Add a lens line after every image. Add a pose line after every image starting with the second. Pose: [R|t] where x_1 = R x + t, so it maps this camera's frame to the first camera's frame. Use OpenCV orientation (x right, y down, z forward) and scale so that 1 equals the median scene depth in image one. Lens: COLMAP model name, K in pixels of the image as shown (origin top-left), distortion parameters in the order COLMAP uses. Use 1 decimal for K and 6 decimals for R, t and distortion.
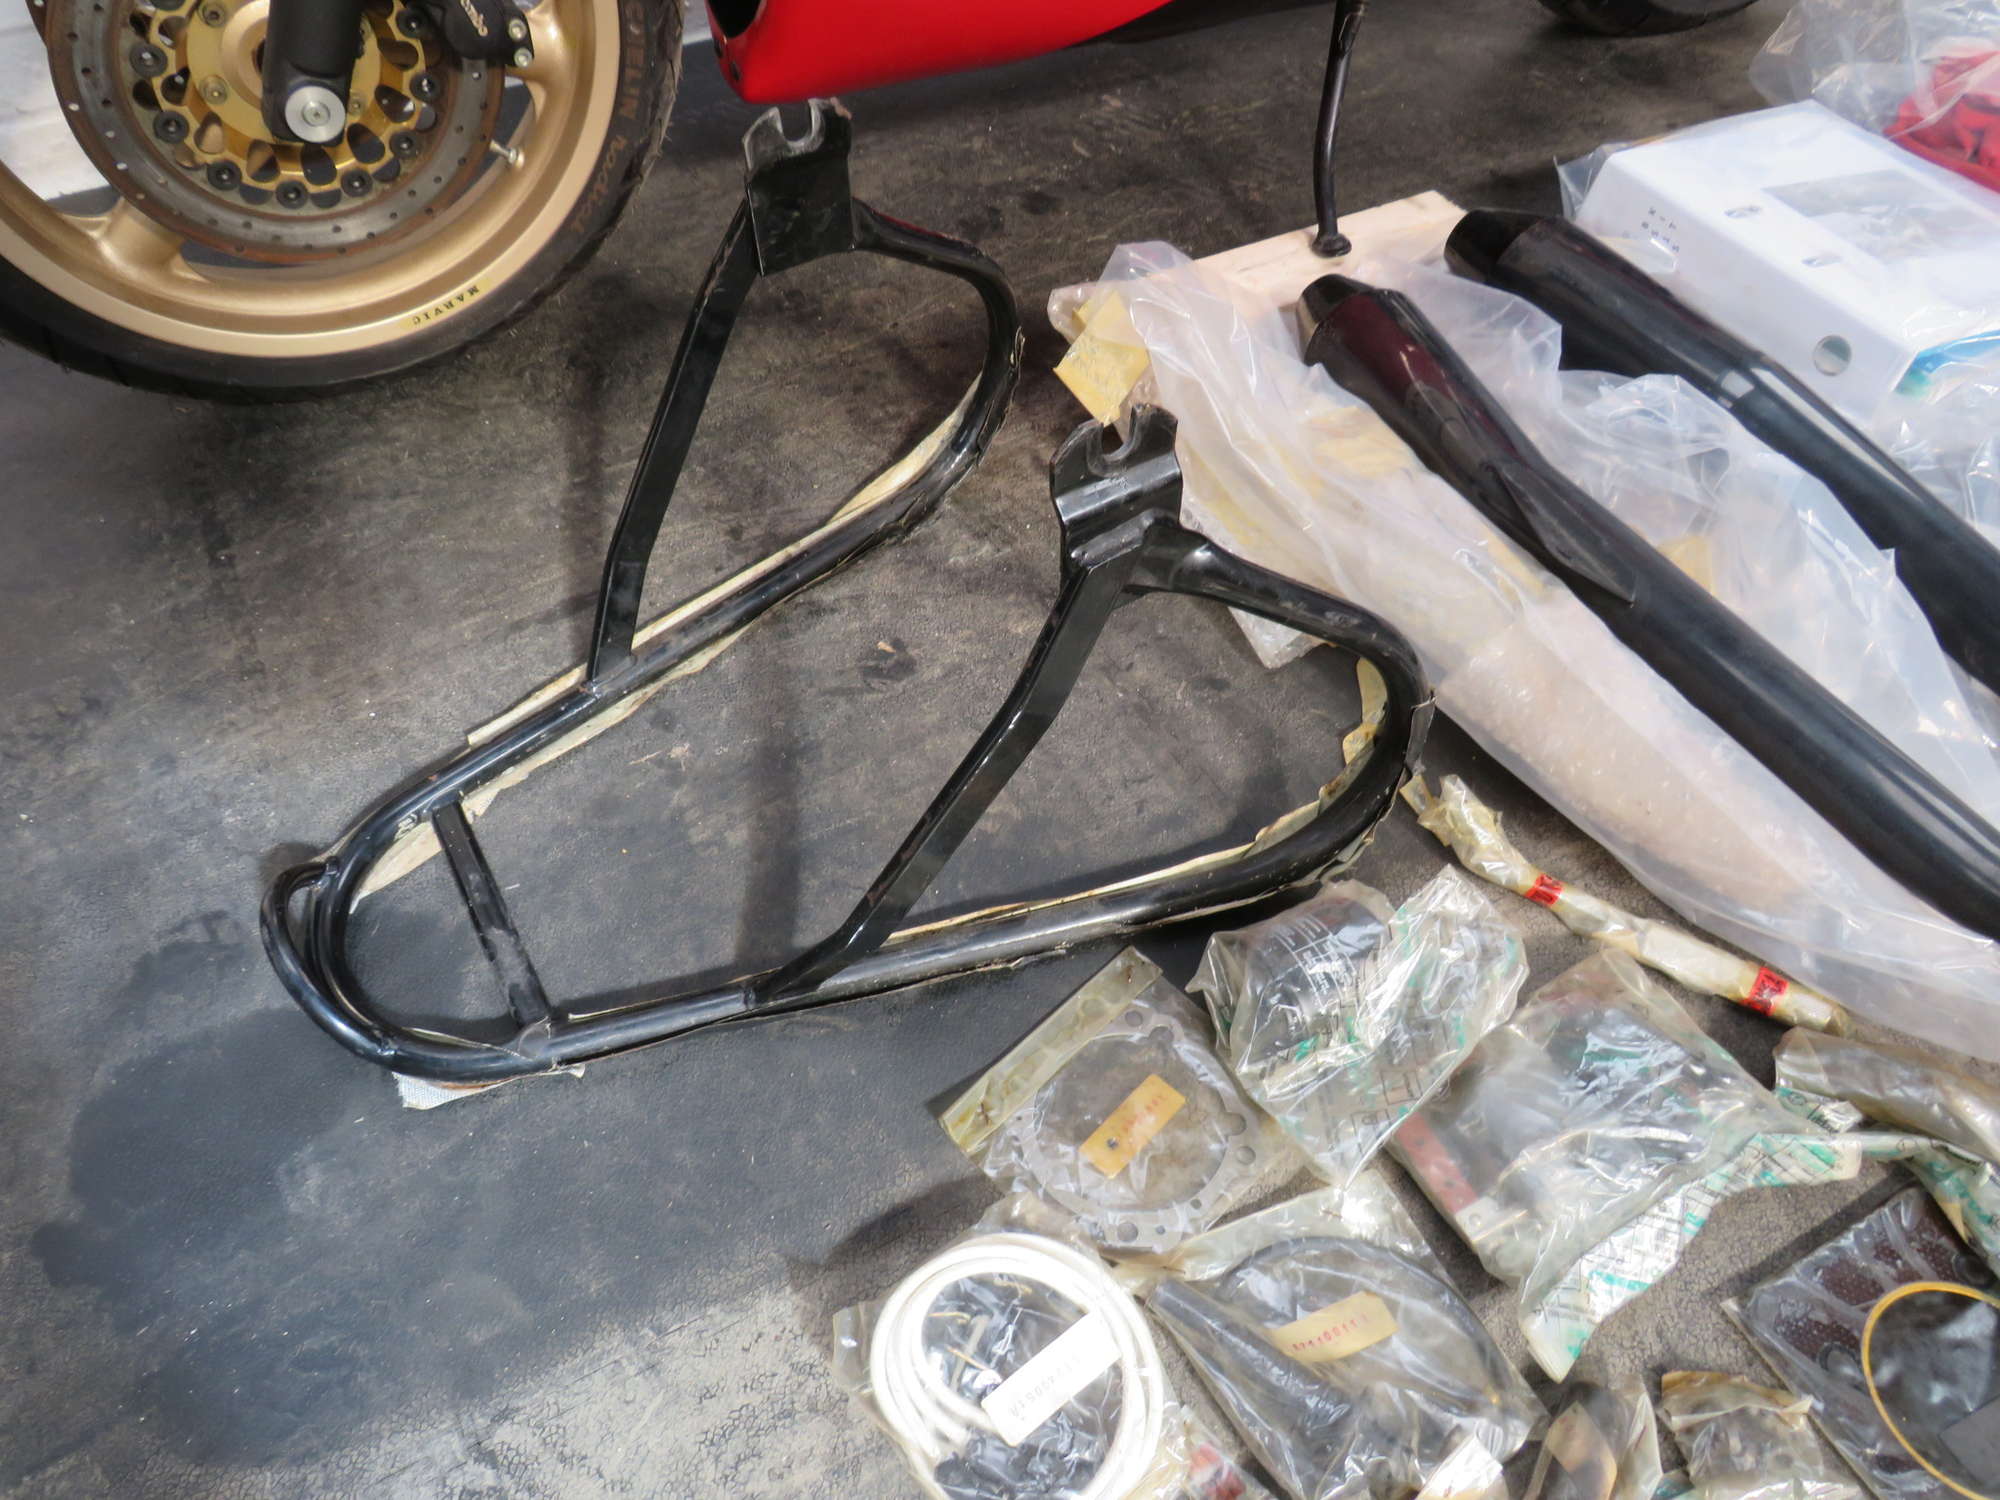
lens RADIAL K [[1411.8, 0, 1000.0], [0, 1411.8, 738.7], [0, 0, 1]] dist [-0.042849, 0.026727]
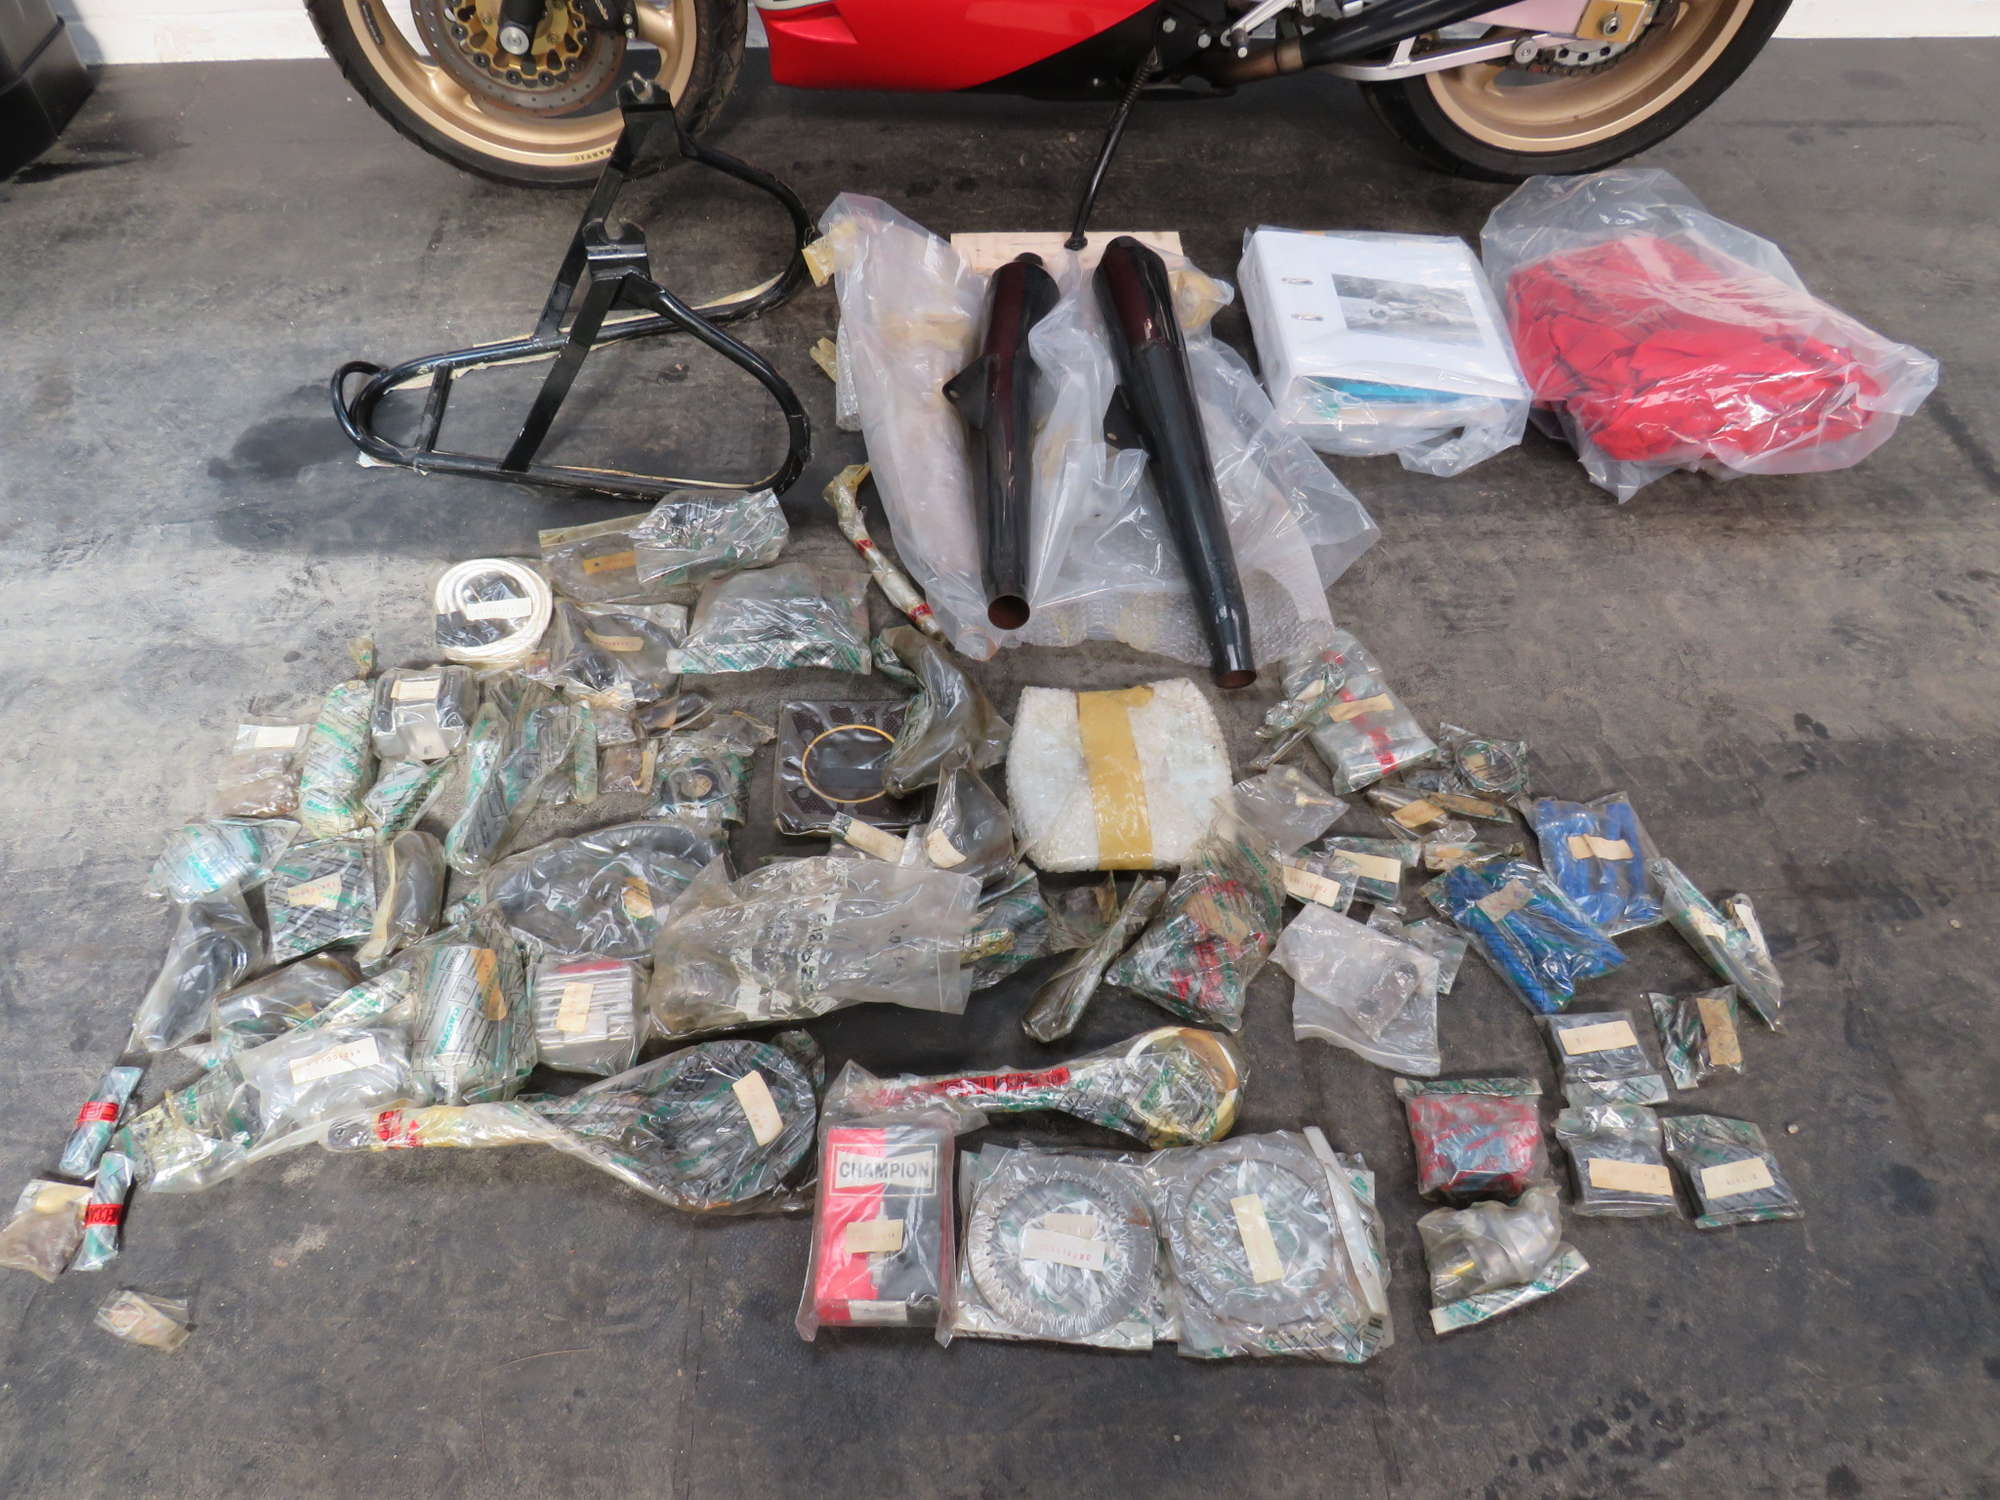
lens RADIAL K [[1407.4, 0, 1004.8], [0, 1407.4, 754.9], [0, 0, 1]] dist [-0.032252, 0.004359]
pose [[0.899683, 0.344868, -0.267652, 0.936069], [-0.340562, 0.938048, 0.063905, 0.141705], [0.273109, 0.033658, 0.961394, -0.646239]]
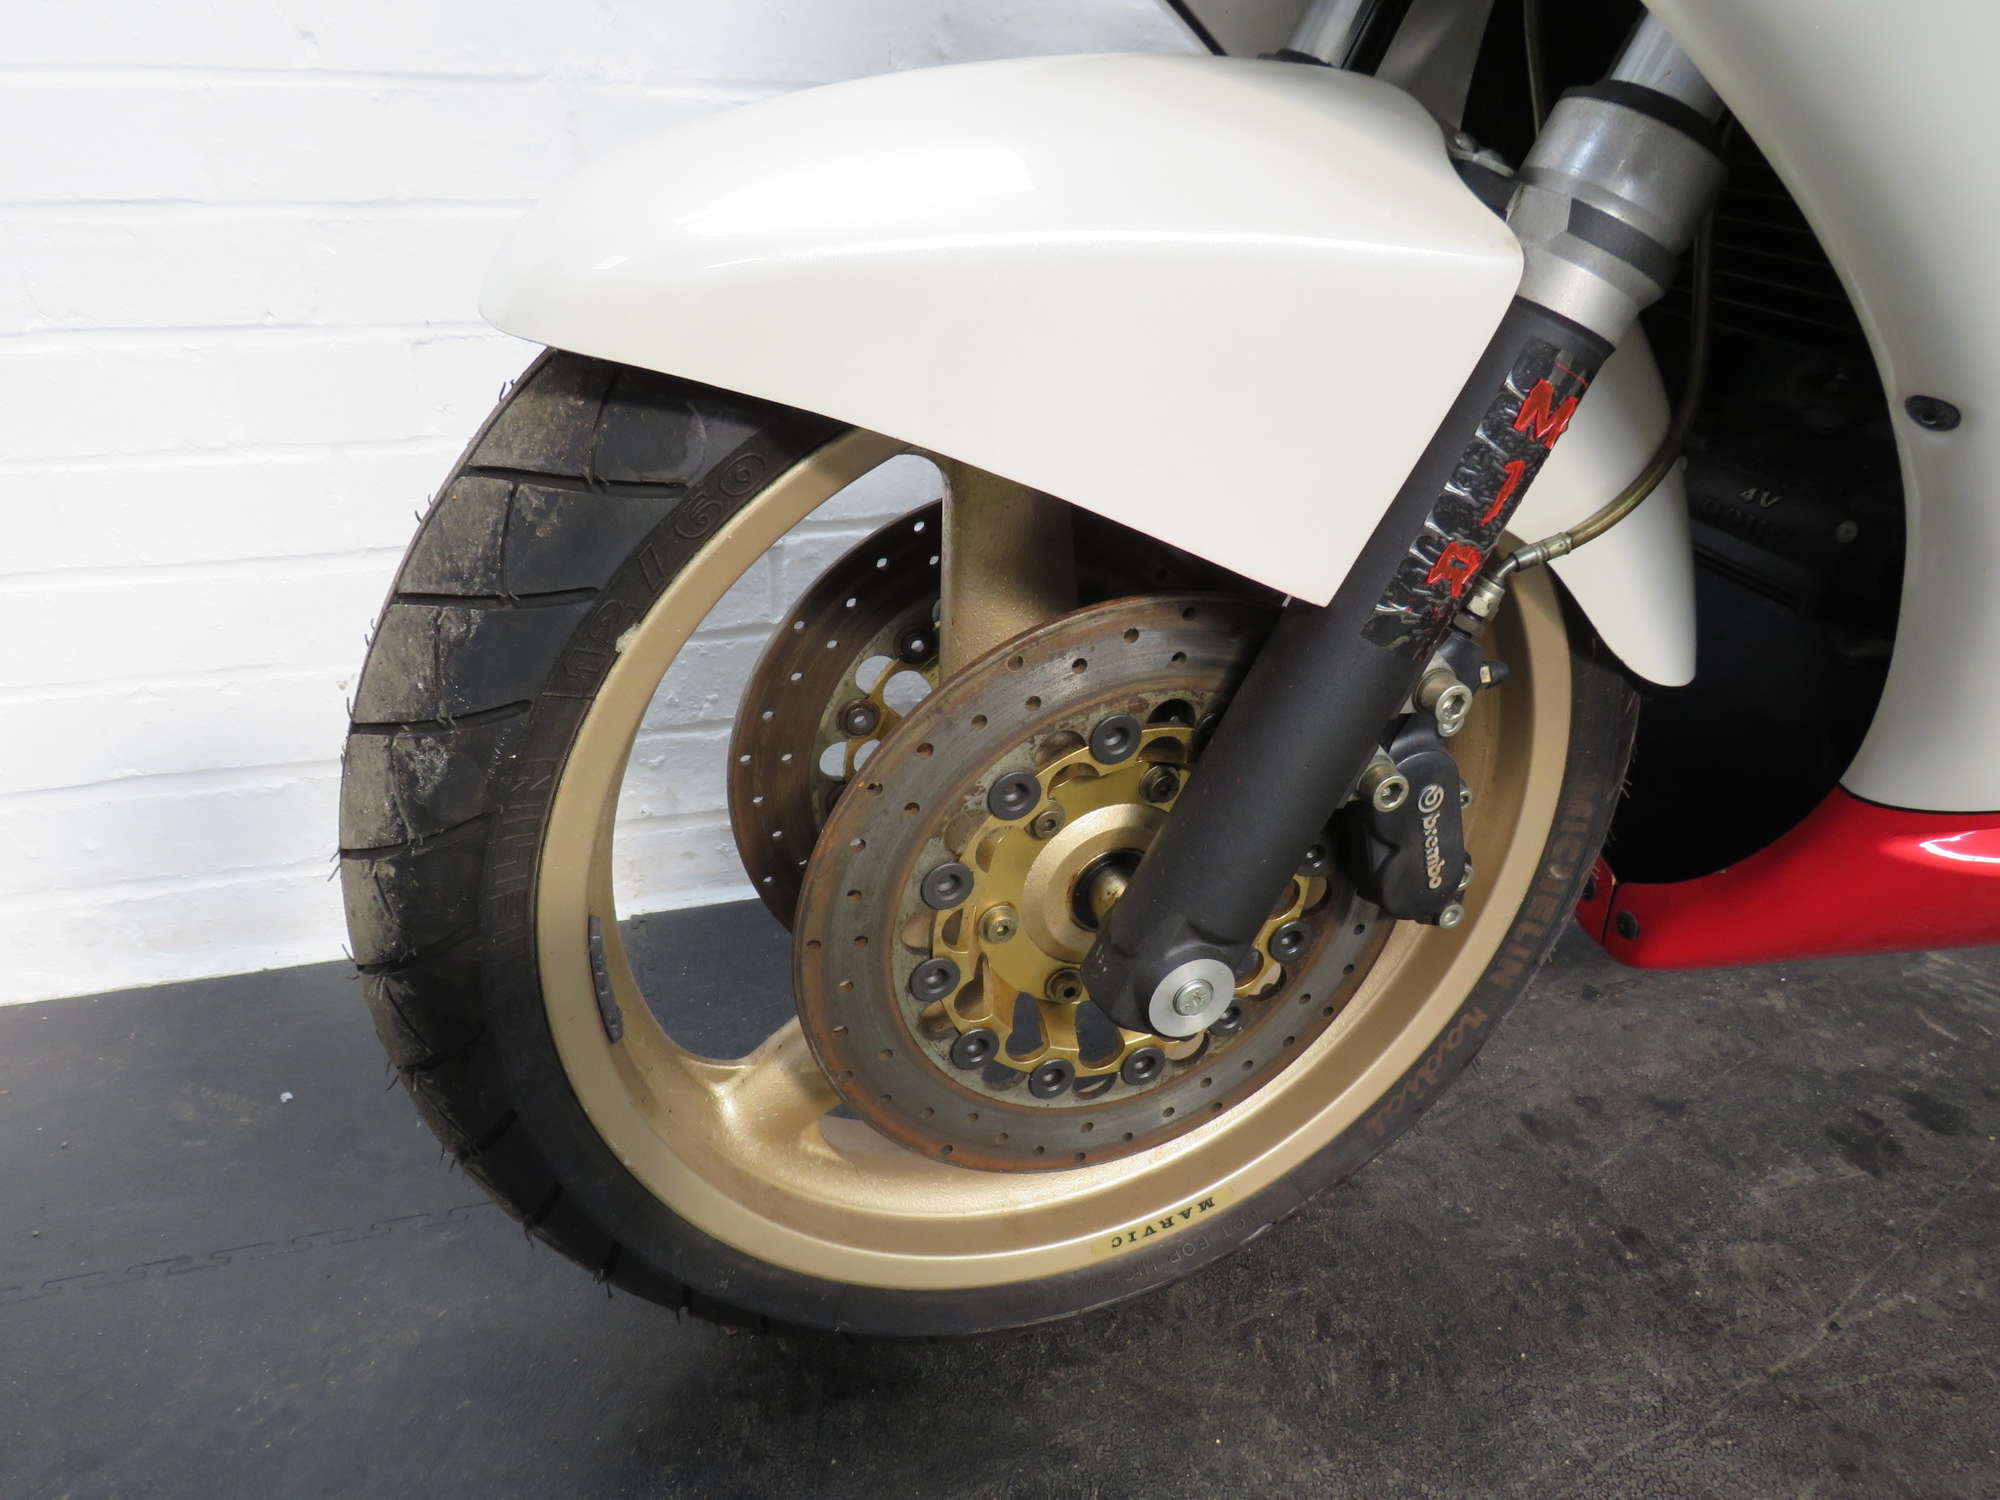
lens RADIAL K [[1411.8, 0, 1000.0], [0, 1411.8, 738.7], [0, 0, 1]] dist [-0.042849, 0.026727]
pose [[0.982037, 0.095561, -0.162700, -0.423122], [-0.157238, 0.891106, -0.425683, -0.244380], [0.104304, 0.443620, 0.890125, 0.360267]]
